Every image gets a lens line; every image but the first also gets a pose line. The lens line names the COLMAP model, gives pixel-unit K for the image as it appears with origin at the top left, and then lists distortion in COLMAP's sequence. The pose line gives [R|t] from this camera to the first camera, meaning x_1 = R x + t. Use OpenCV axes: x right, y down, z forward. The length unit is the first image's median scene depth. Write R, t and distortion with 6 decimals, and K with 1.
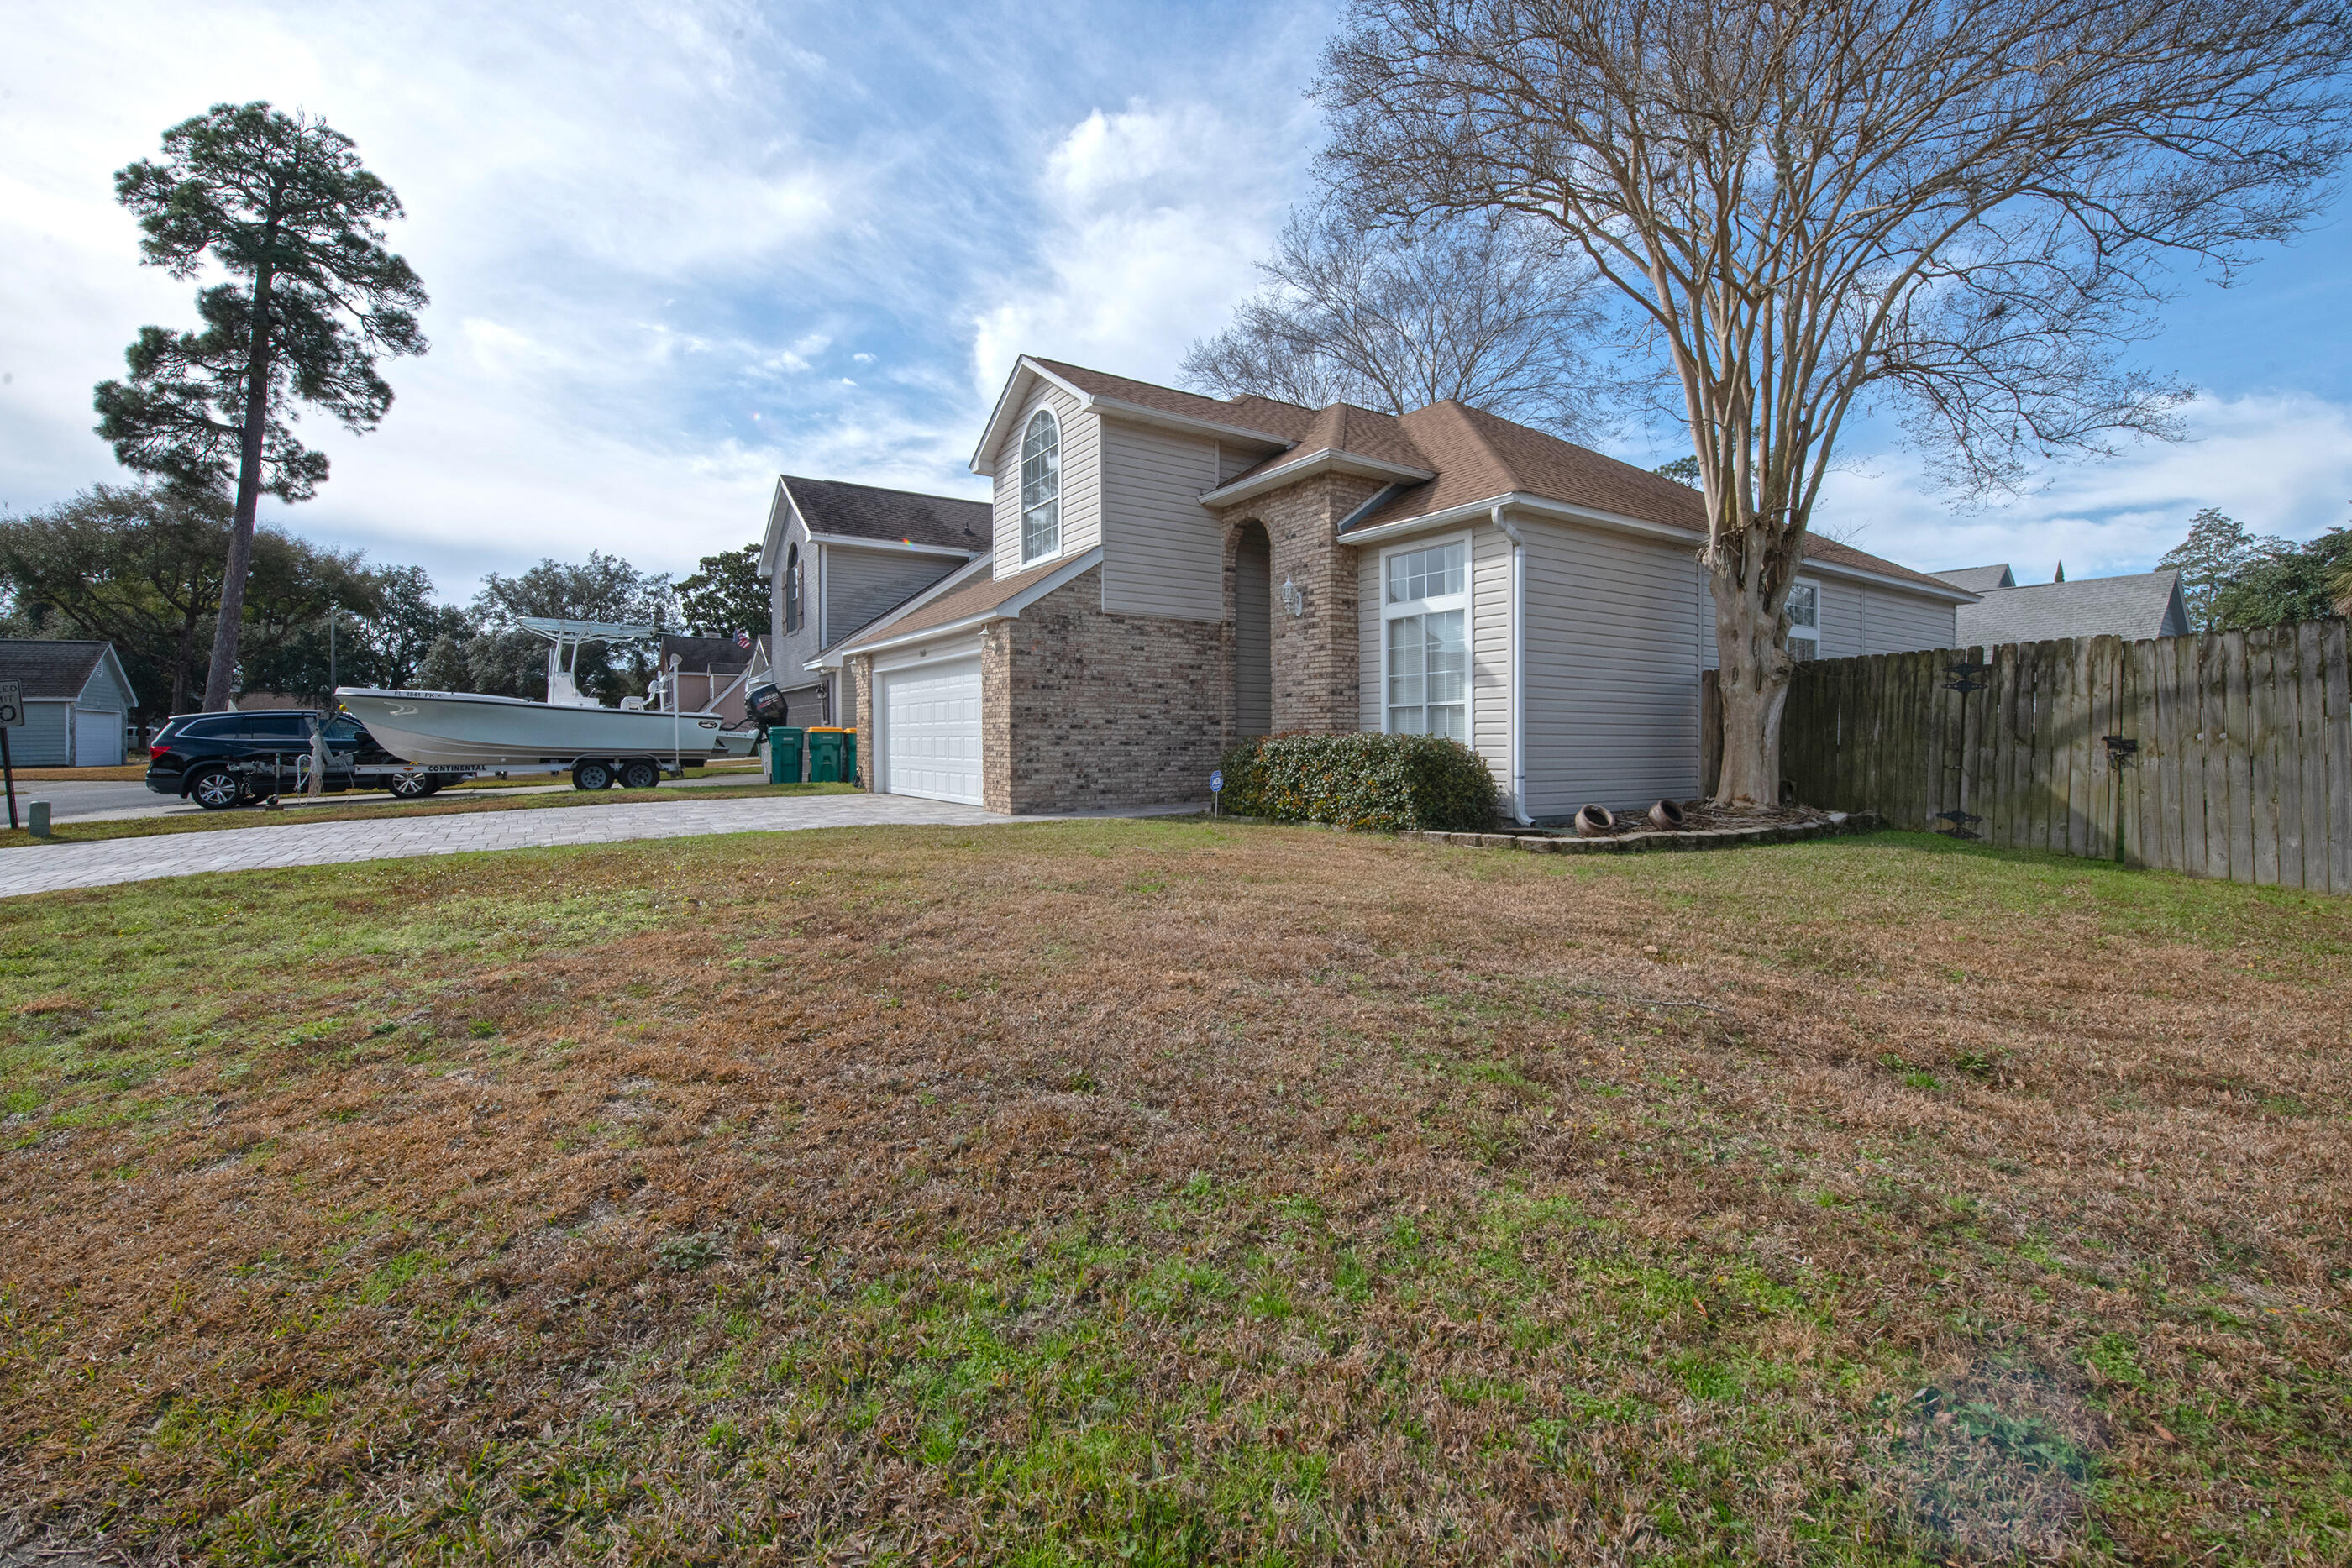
lens RADIAL K [[950.2, 0, 1188.1], [0, 950.2, 775.2], [0, 0, 1]] dist [-0.001886, -0.004376]
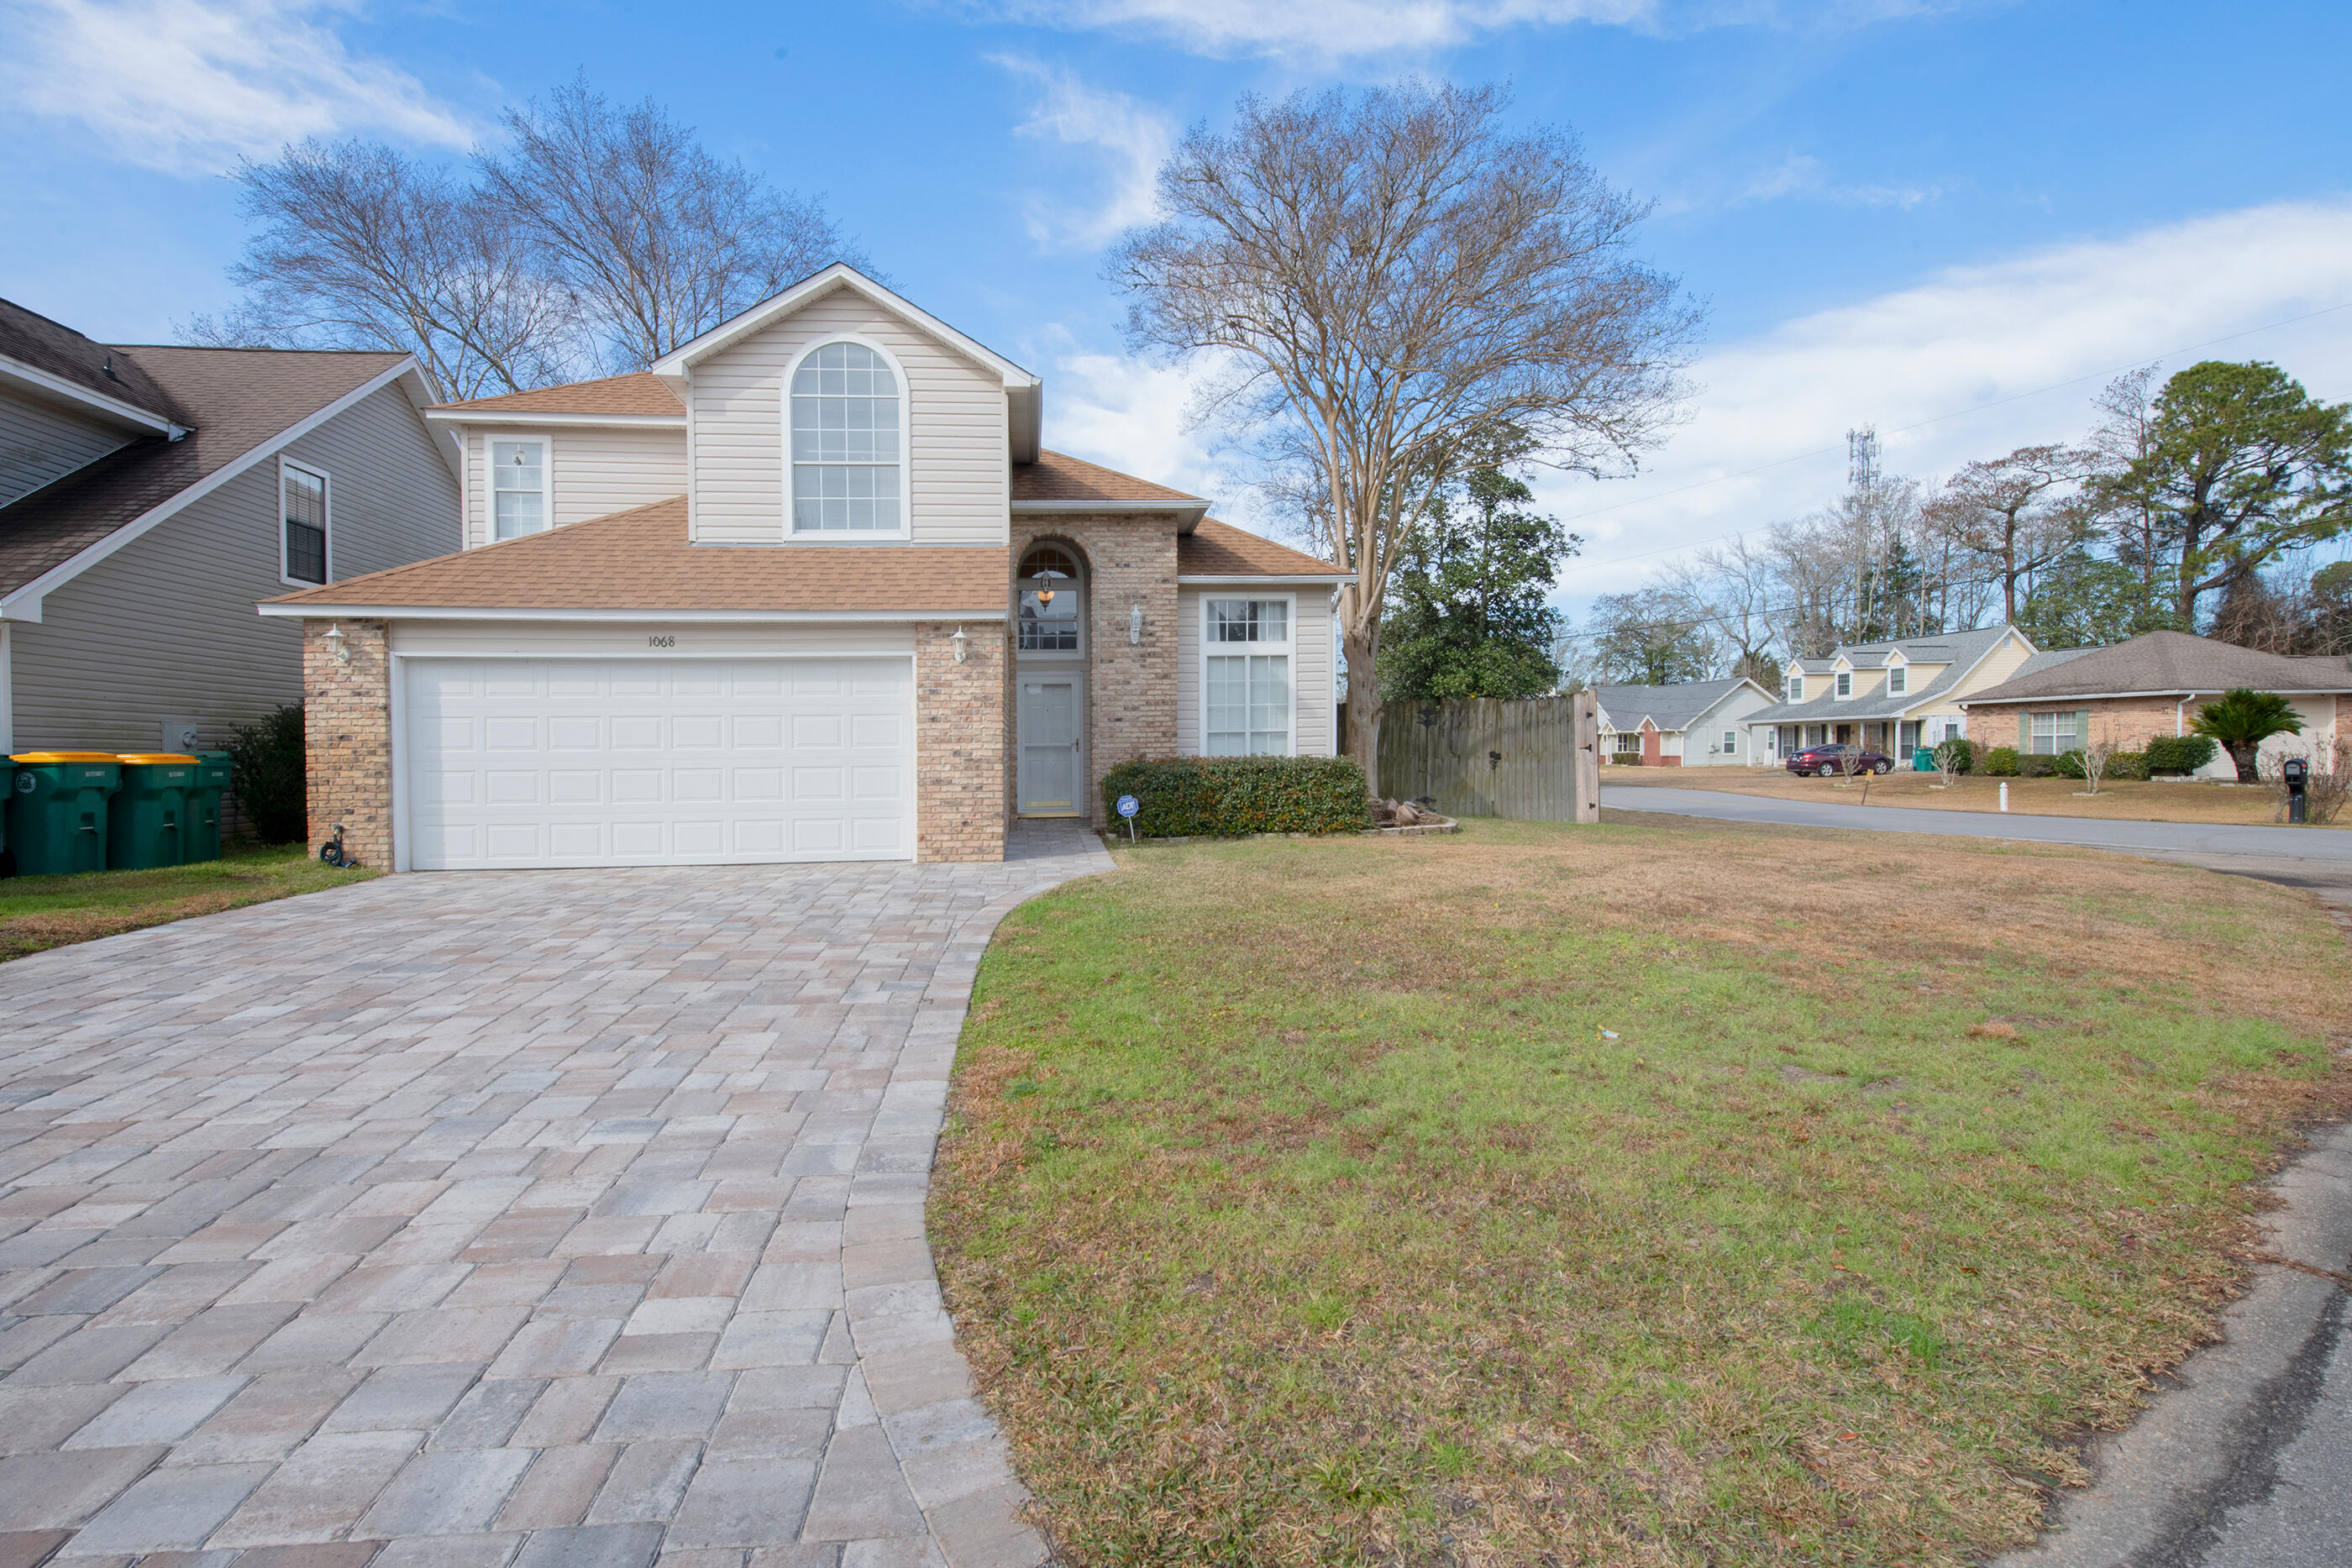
lens RADIAL K [[1170.0, 0, 1143.5], [0, 1170.0, 759.7], [0, 0, 1]] dist [-0.001804, -0.001255]
pose [[0.451014, -0.018652, 0.892322, -1.169394], [0.044719, 0.998998, -0.001722, -0.042477], [-0.891396, 0.040680, 0.451396, 0.475526]]
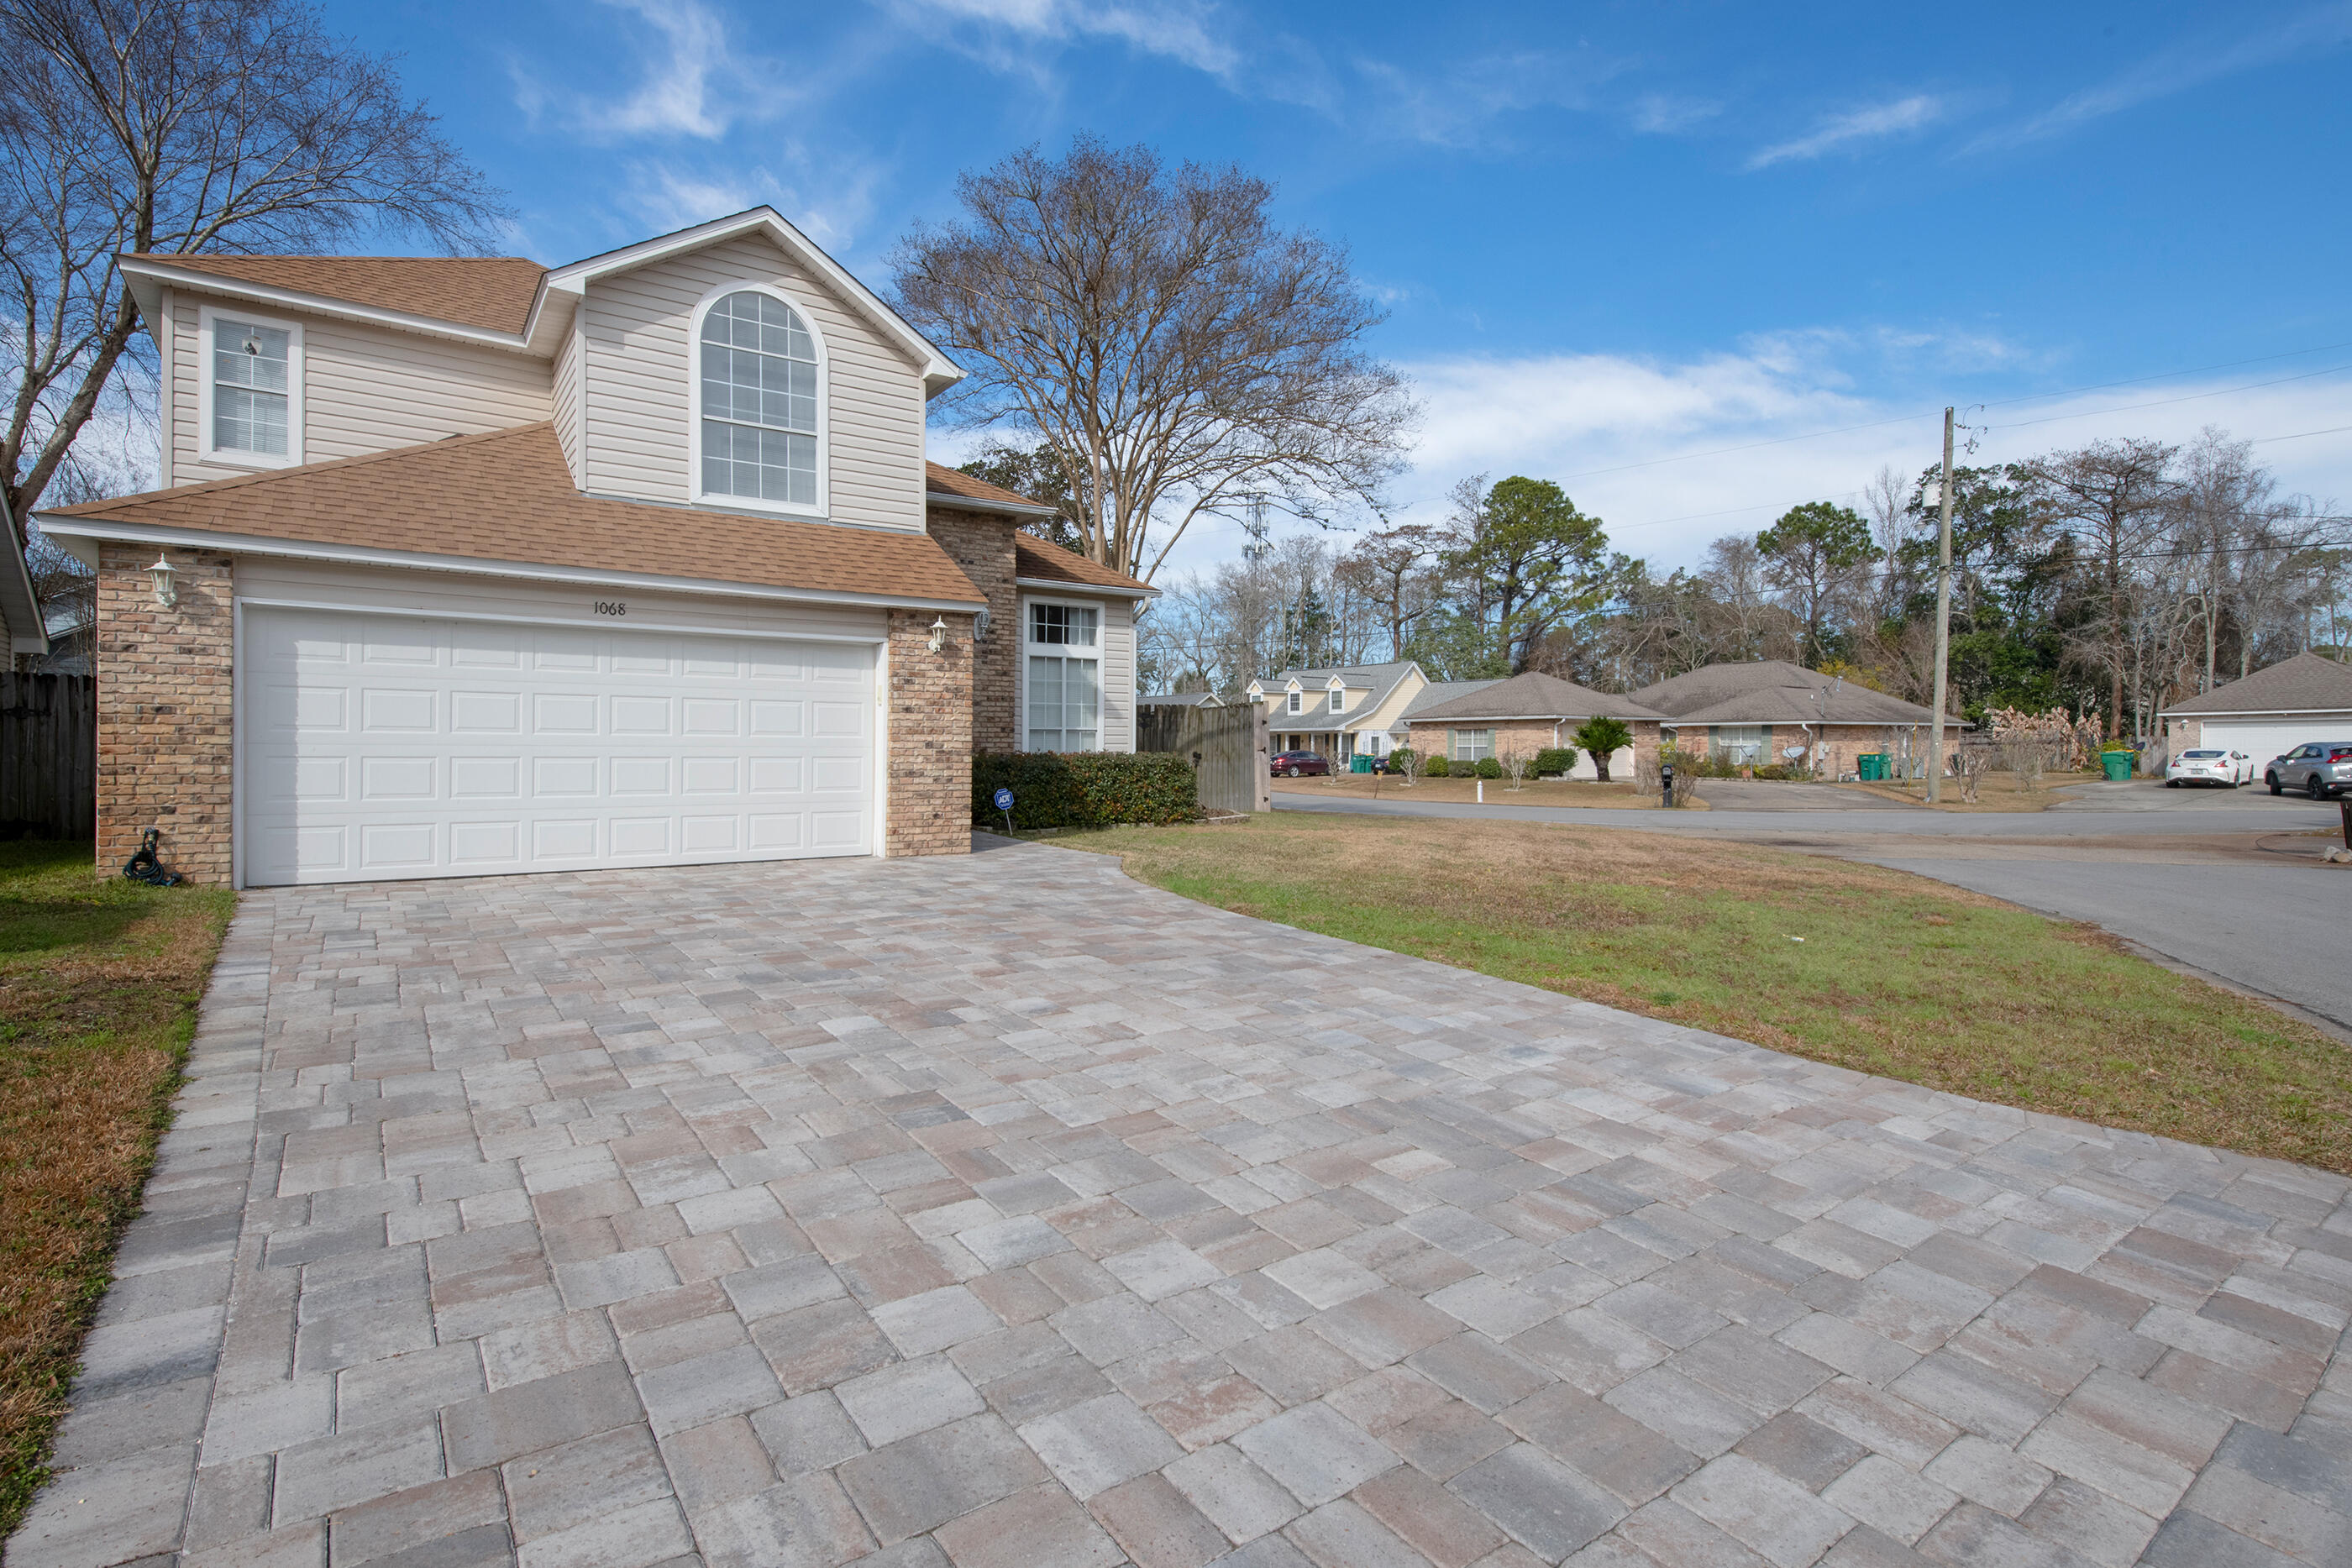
lens RADIAL K [[1148.7, 0, 1176.0], [0, 1148.7, 784.0], [0, 0, 1]] dist [-0.001529, -0.000853]
pose [[-0.046544, -0.036063, 0.998265, -1.343725], [0.030090, 0.998844, 0.037487, -0.055346], [-0.998463, 0.031783, -0.045405, 0.962101]]
